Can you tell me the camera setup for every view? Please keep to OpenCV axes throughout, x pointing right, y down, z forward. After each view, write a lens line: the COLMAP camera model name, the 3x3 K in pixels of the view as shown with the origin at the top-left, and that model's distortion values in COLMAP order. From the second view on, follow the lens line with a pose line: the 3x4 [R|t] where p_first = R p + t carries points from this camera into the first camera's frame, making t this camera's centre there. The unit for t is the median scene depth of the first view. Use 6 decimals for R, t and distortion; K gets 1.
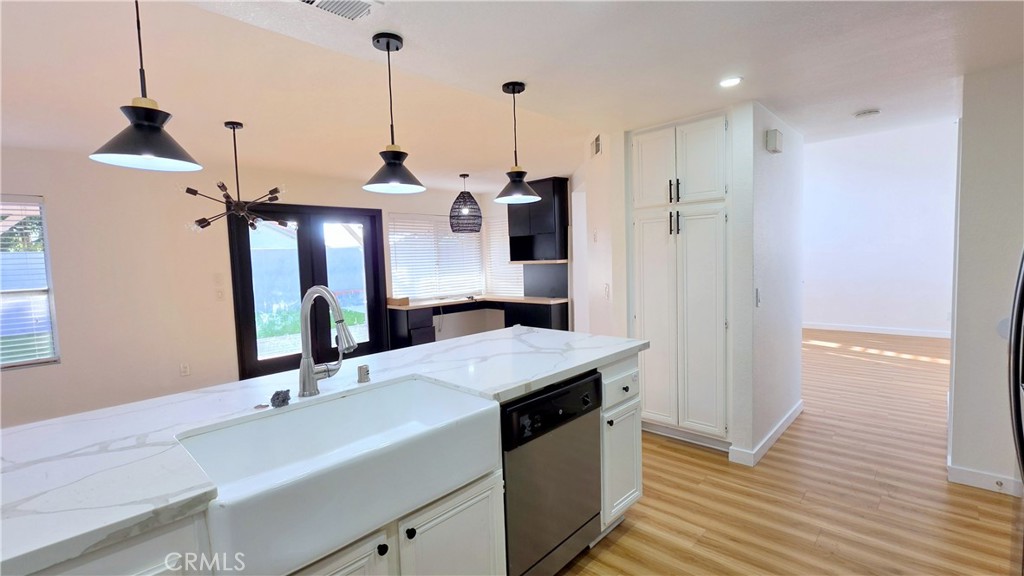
lens RADIAL K [[453.2, 0, 512.0], [0, 453.2, 288.0], [0, 0, 1]] dist [-0.008632, -0.000124]
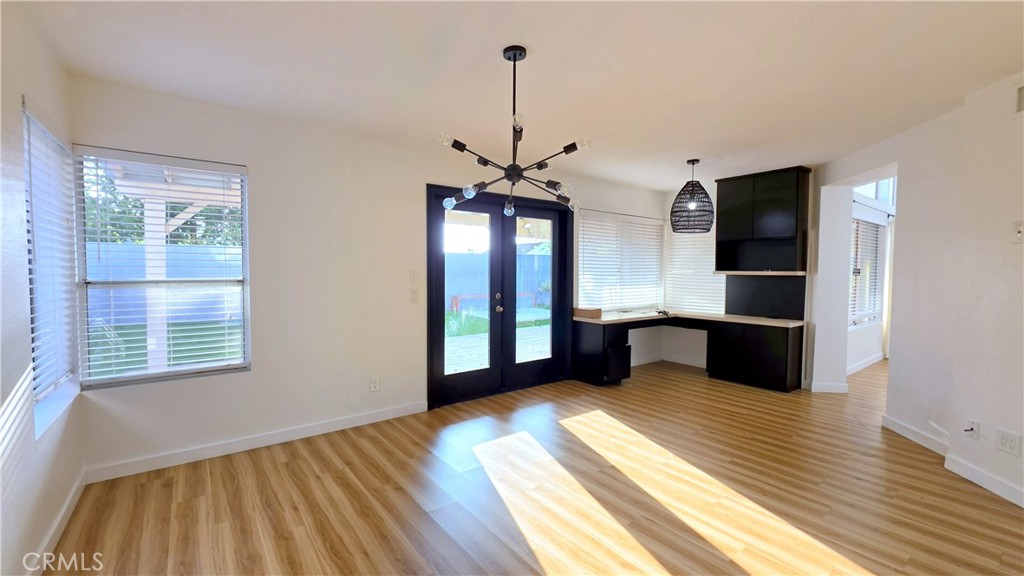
lens RADIAL K [[414.9, 0, 505.9], [0, 414.9, 287.3], [0, 0, 1]] dist [-0.001276, -0.000113]
pose [[0.986324, 0.045751, -0.158338, -0.303452], [-0.049664, 0.998548, -0.020844, 0.006184], [0.157155, 0.028423, 0.987165, 0.226263]]
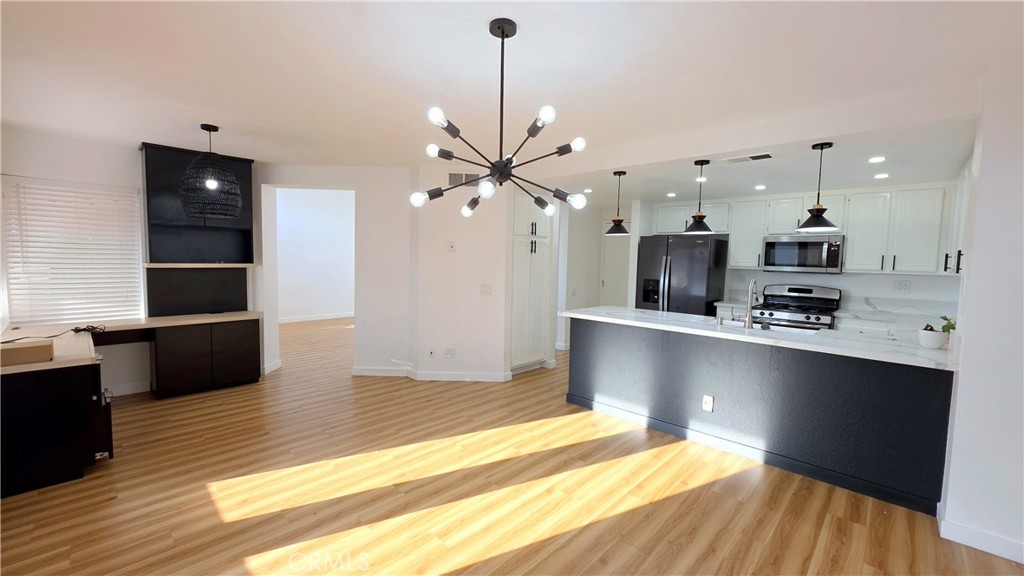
lens RADIAL K [[414.9, 0, 505.9], [0, 414.9, 287.3], [0, 0, 1]] dist [-0.001276, -0.000113]
pose [[0.011068, -0.034633, 0.999339, -0.678034], [0.048270, 0.998253, 0.034061, -0.024541], [-0.998773, 0.047861, 0.012720, 0.583499]]
